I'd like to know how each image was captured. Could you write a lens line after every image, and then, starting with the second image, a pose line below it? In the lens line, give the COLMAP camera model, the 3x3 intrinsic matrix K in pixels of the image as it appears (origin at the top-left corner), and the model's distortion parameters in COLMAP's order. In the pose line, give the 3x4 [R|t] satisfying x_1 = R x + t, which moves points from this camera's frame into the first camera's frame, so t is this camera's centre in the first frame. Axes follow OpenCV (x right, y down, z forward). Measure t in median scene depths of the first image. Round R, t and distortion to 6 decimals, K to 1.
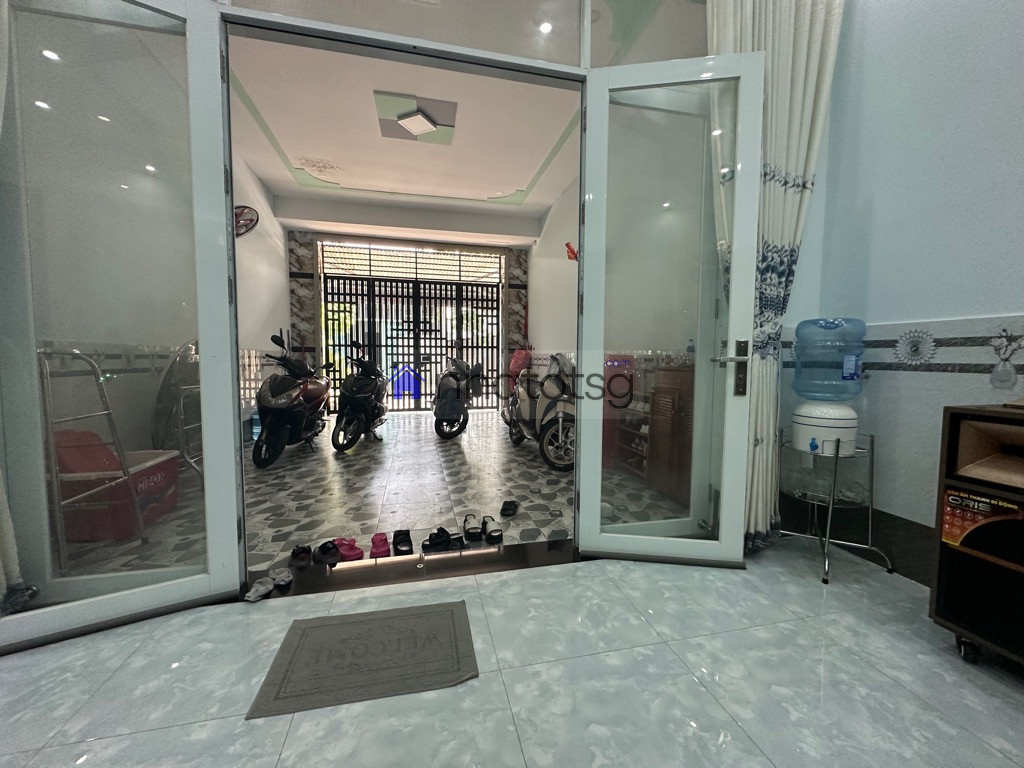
lens RADIAL K [[409.4, 0, 512.0], [0, 409.4, 384.0], [0, 0, 1]] dist [-0.001262, 0.000114]
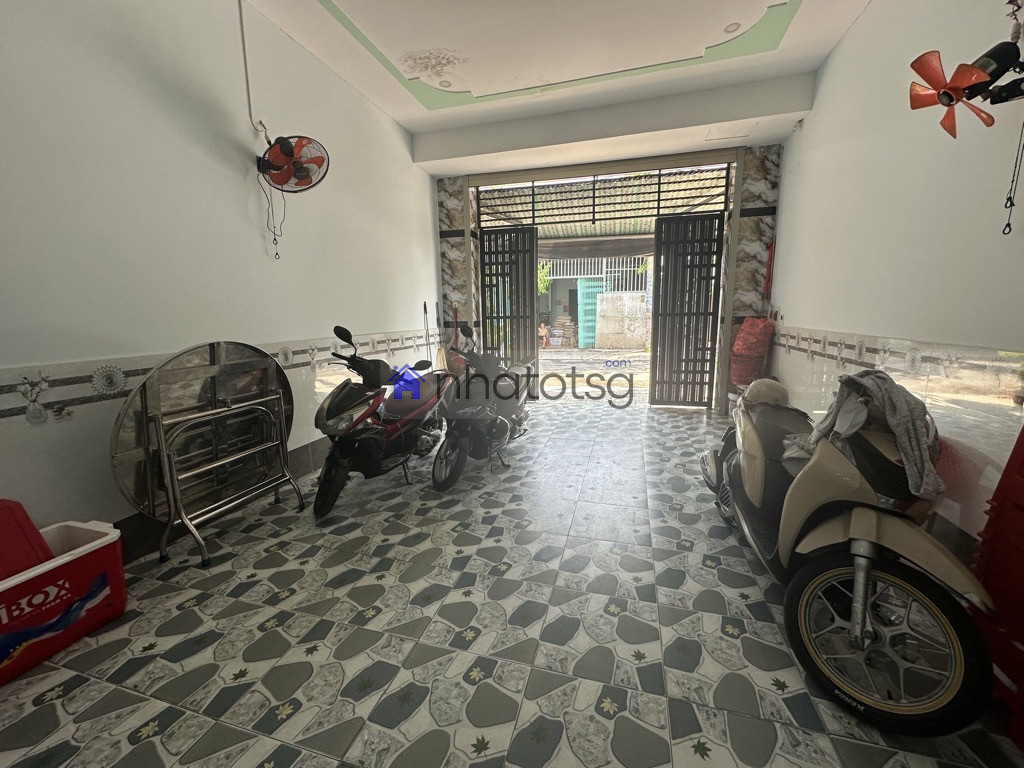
lens RADIAL K [[409.4, 0, 512.0], [0, 409.4, 384.0], [0, 0, 1]] dist [-0.001262, 0.000114]
pose [[0.870885, 0.063613, -0.487353, 0.009705], [-0.007851, 0.993263, 0.115618, -0.062070], [0.491424, -0.096864, 0.865517, 0.320348]]
